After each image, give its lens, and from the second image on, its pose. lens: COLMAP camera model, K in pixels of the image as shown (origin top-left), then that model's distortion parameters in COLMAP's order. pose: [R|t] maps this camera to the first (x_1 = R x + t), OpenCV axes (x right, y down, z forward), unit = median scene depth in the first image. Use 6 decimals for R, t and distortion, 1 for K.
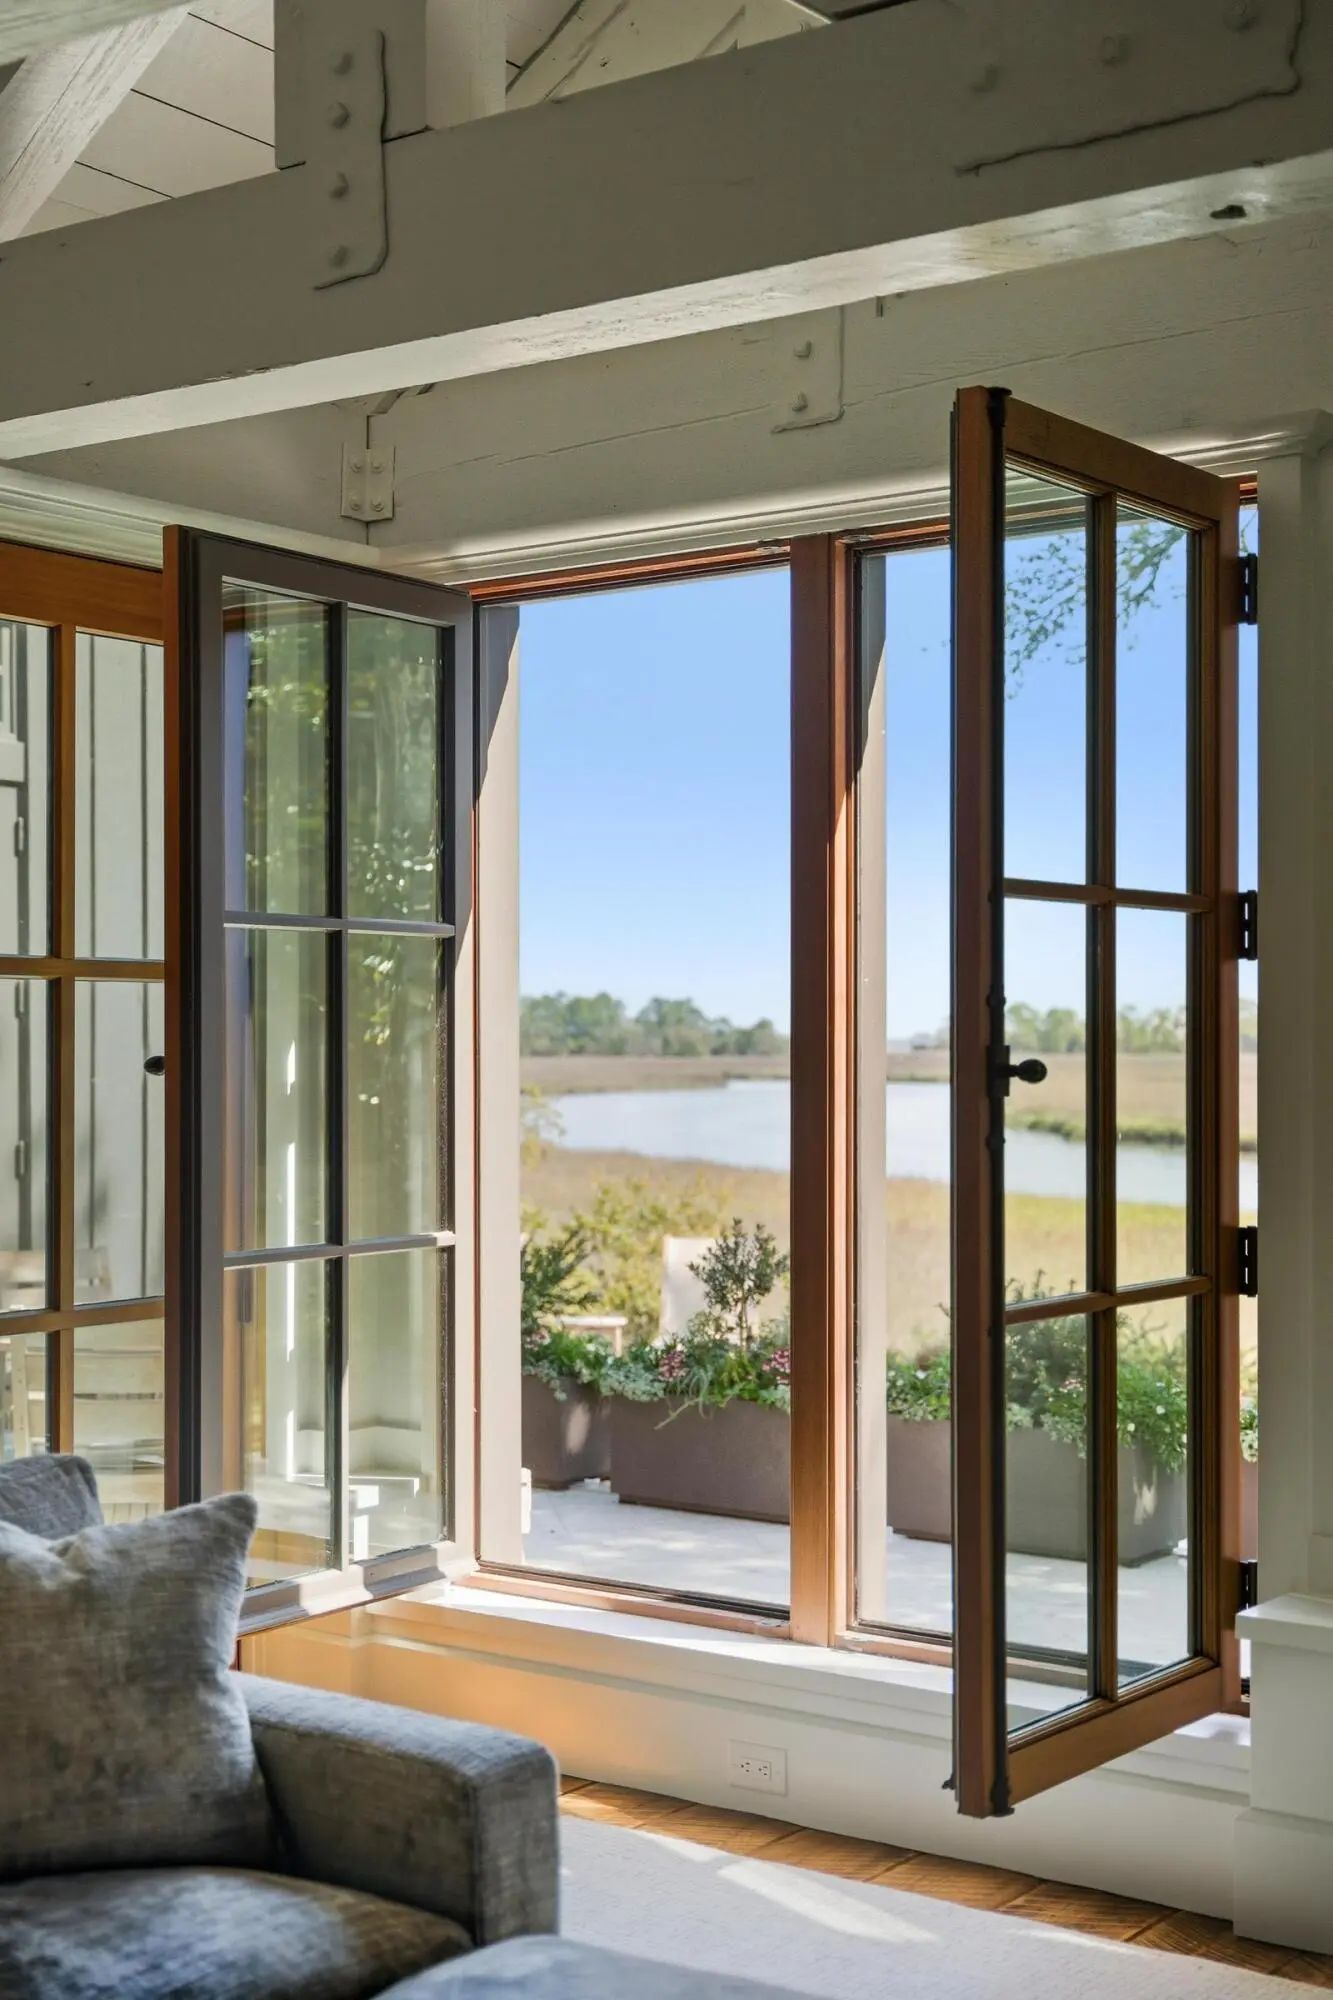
lens RADIAL K [[2672.4, 0, 666.5], [0, 2672.4, 1000.0], [0, 0, 1]] dist [0.003689, 0.001600]
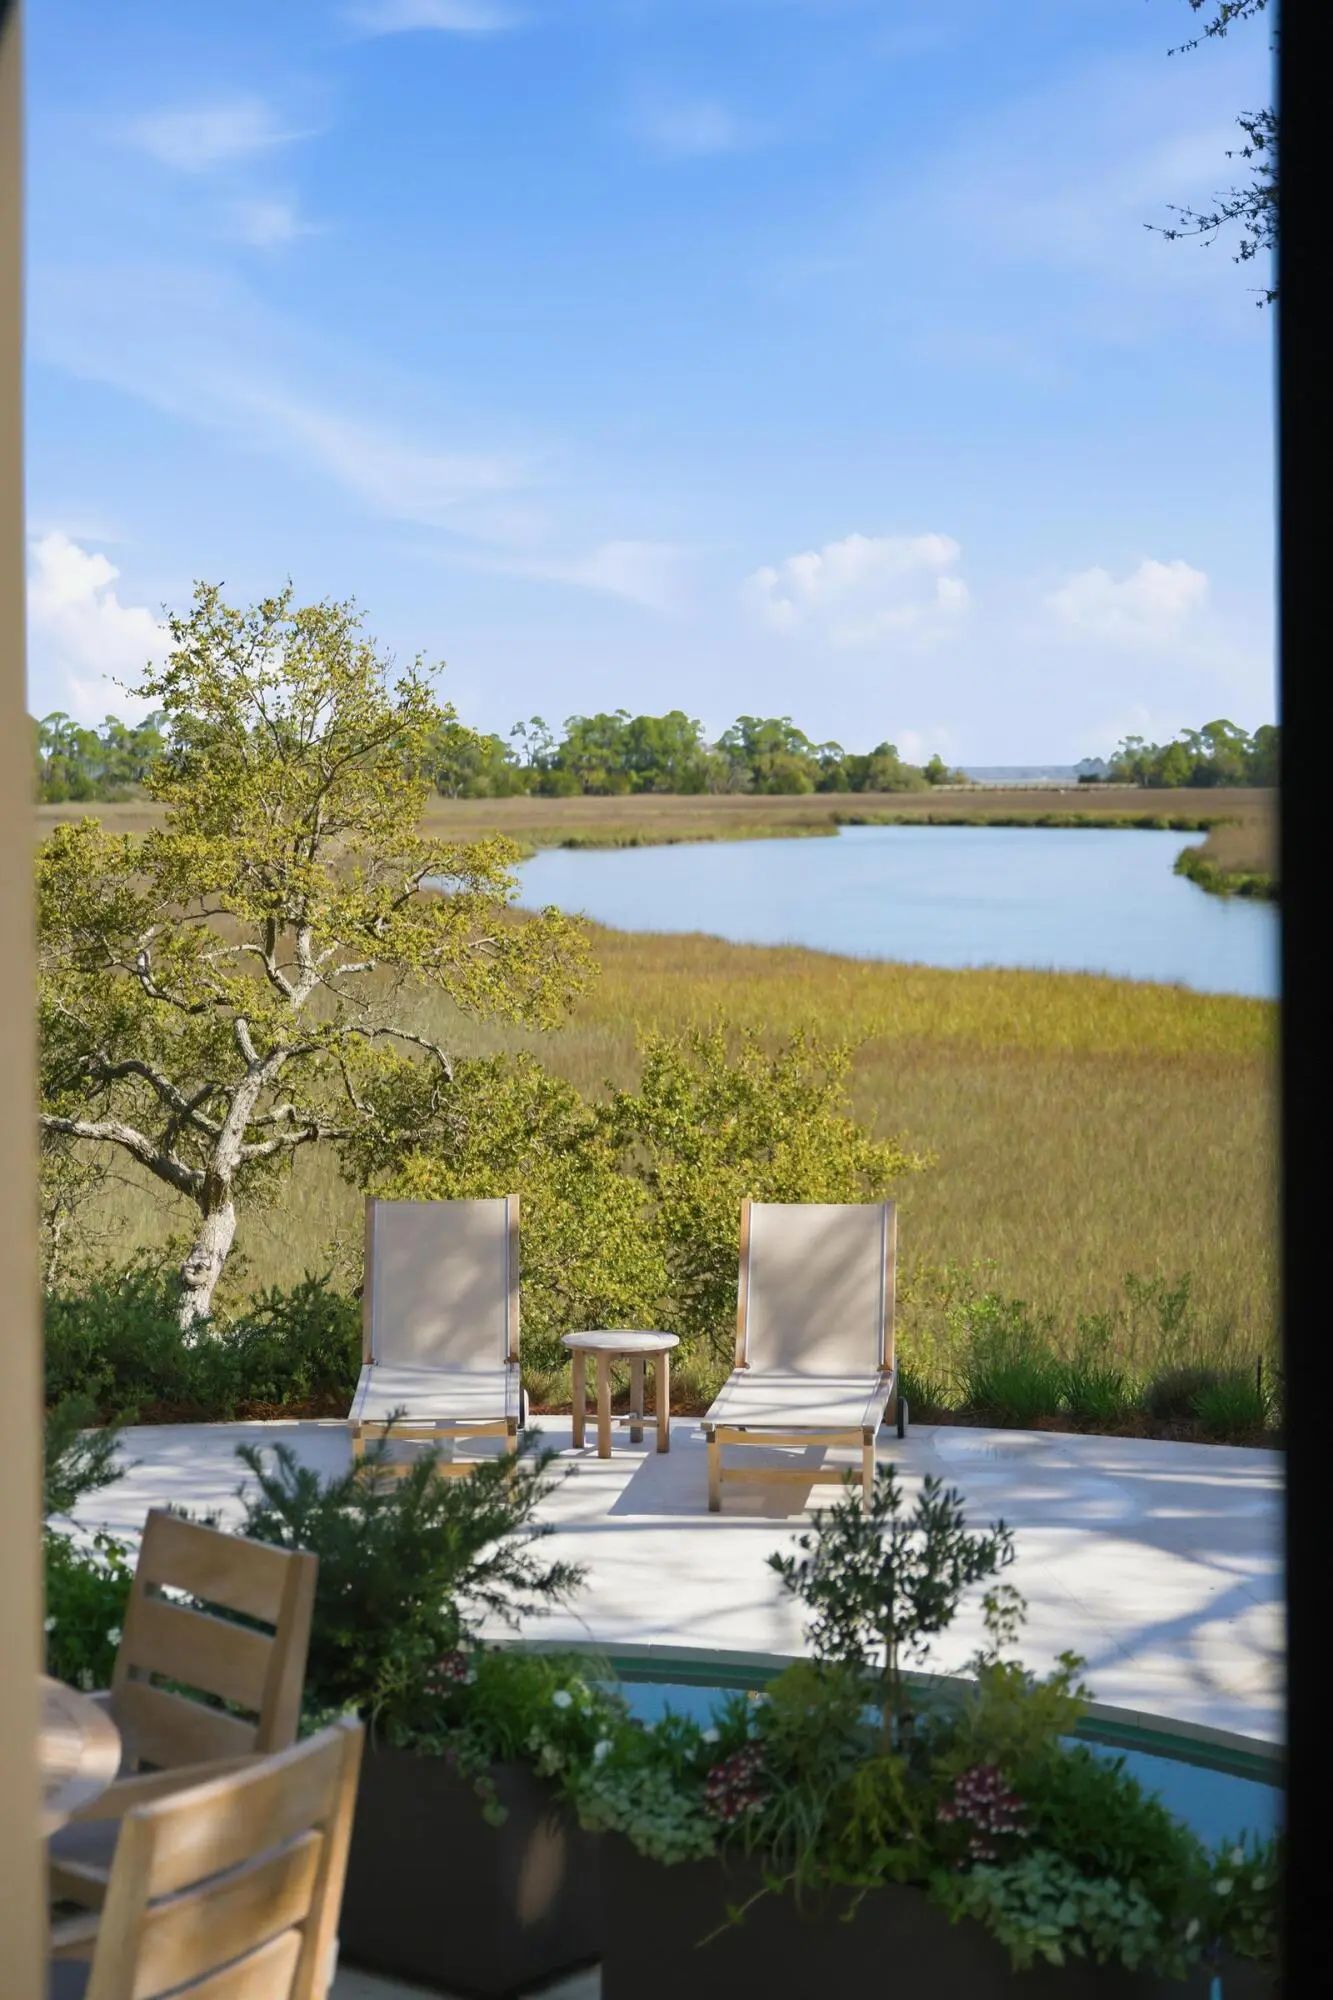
lens RADIAL K [[3297.0, 0, 666.5], [0, 3297.0, 1000.0], [0, 0, 1]] dist [0.014424, -0.027018]
pose [[0.999560, -0.005898, -0.029054, 0.007401], [0.008475, 0.995960, 0.089394, -0.042926], [0.028409, -0.089601, 0.995572, 0.438678]]
